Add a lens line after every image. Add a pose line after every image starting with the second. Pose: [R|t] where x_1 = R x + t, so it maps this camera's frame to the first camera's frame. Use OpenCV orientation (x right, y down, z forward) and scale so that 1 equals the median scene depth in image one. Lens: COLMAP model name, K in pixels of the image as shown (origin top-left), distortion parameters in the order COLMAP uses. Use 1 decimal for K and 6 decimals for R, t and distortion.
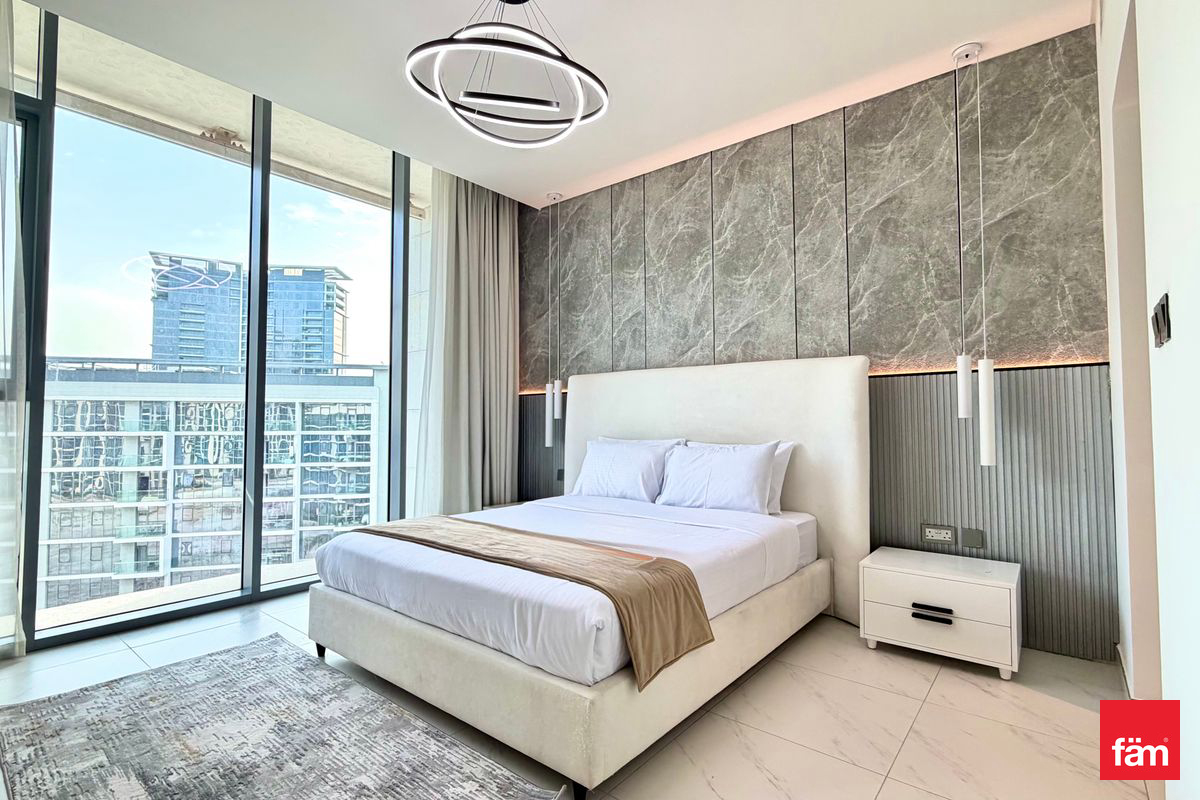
lens RADIAL K [[571.5, 0, 603.8], [0, 571.5, 396.0], [0, 0, 1]] dist [-0.002931, 0.001646]
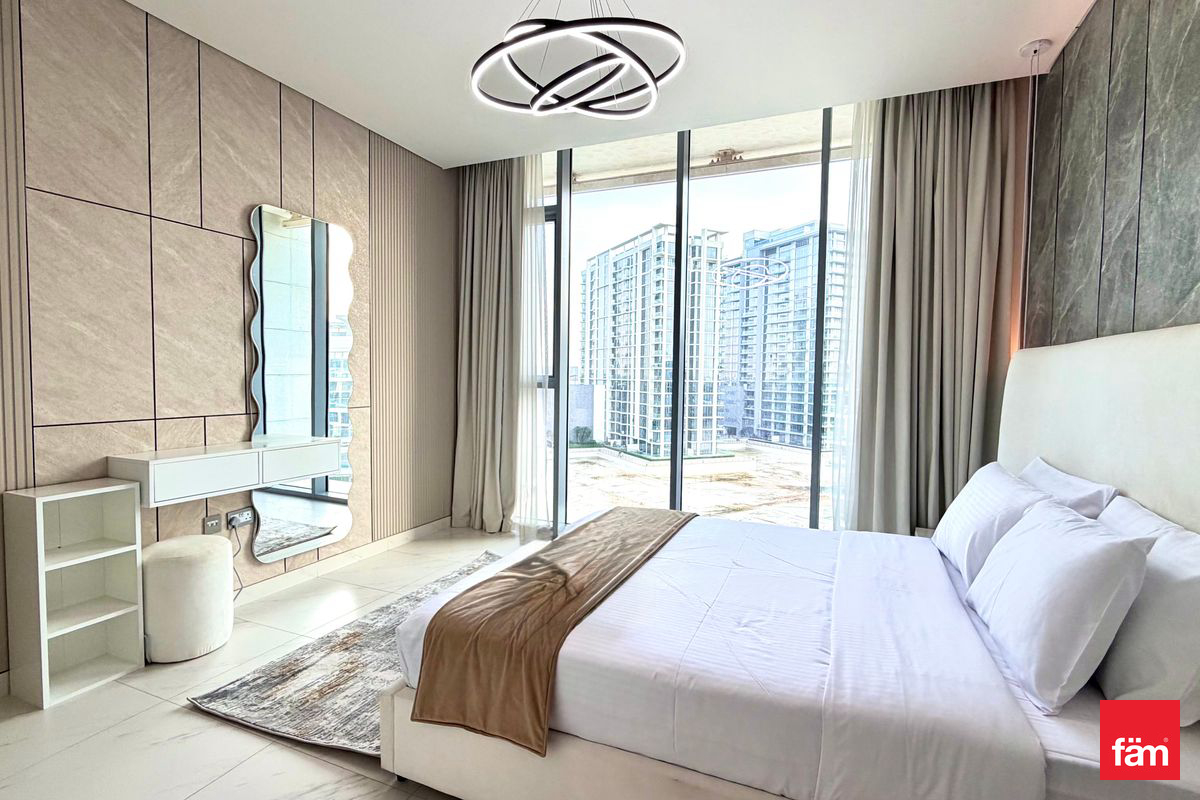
lens RADIAL K [[571.5, 0, 597.5], [0, 571.5, 398.2], [0, 0, 1]] dist [-0.002931, 0.001646]
pose [[0.243392, 0.054828, -0.968377, 0.449356], [0.014825, 0.998074, 0.060236, -0.027490], [0.969815, -0.029017, 0.242111, 0.438390]]
